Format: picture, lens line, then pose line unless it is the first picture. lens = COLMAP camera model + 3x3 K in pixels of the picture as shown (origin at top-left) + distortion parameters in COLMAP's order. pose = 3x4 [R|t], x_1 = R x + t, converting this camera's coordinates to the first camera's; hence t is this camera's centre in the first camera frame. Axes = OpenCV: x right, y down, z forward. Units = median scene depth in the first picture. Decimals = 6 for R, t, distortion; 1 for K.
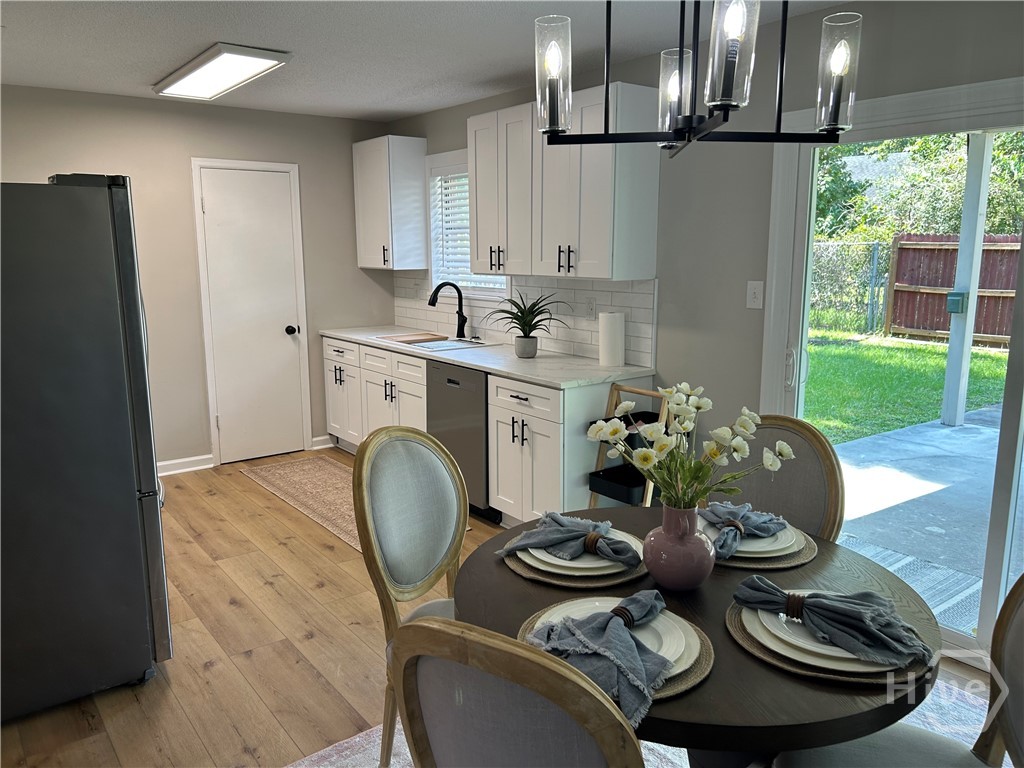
lens RADIAL K [[767.6, 0, 517.4], [0, 767.6, 370.4], [0, 0, 1]] dist [0.014077, -0.031308]
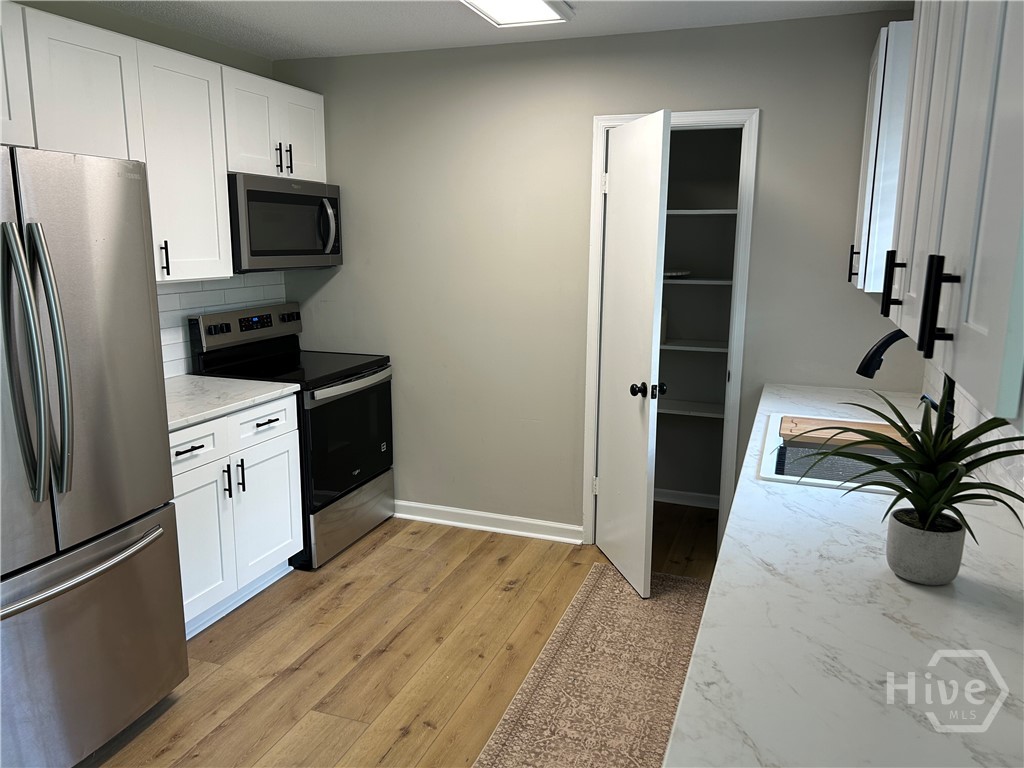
lens RADIAL K [[767.6, 0, 513.2], [0, 767.6, 380.6], [0, 0, 1]] dist [0.014077, -0.031308]
pose [[0.540785, 0.158928, -0.826011, 0.176854], [-0.145251, 0.984881, 0.094400, -0.104348], [0.828525, 0.068929, 0.555693, 0.625645]]
